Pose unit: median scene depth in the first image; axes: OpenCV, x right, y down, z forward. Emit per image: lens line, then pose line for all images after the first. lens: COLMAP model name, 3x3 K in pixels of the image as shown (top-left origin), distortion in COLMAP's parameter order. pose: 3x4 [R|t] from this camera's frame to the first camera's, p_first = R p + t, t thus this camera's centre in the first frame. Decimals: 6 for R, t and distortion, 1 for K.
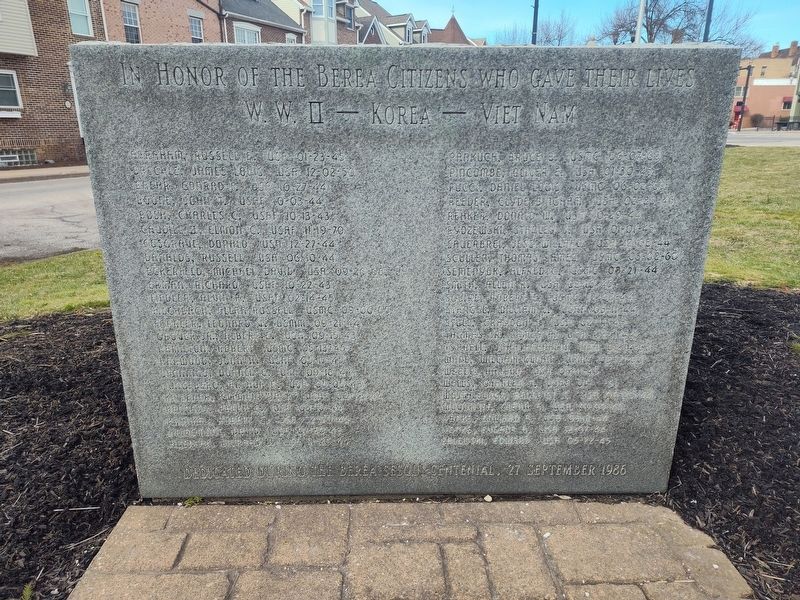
lens RADIAL K [[541.3, 0, 400.0], [0, 541.3, 300.0], [0, 0, 1]] dist [0.003765, -0.005104]
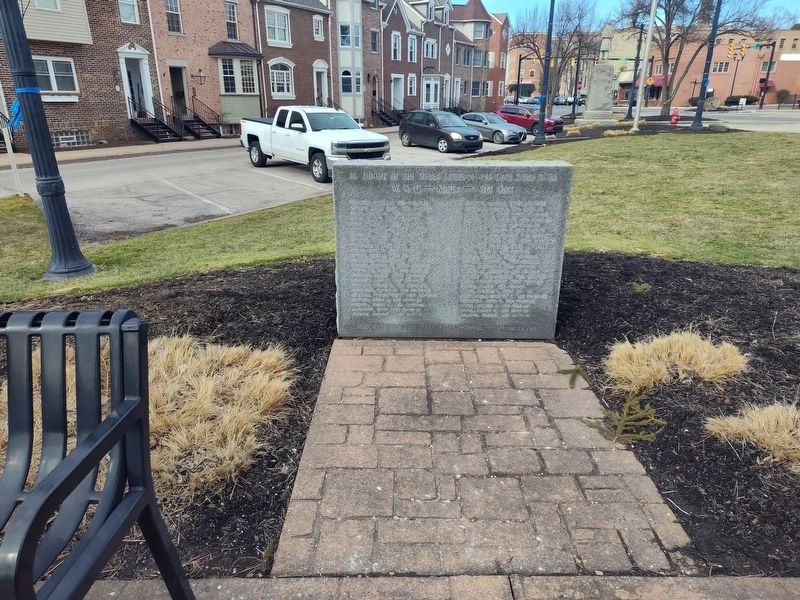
lens RADIAL K [[541.3, 0, 400.0], [0, 541.3, 300.0], [0, 0, 1]] dist [0.003765, -0.005104]
pose [[0.999445, 0.014201, -0.030117, -0.127416], [-0.012768, 0.998803, 0.047220, 0.078900], [0.030752, -0.046810, 0.998430, -1.468110]]
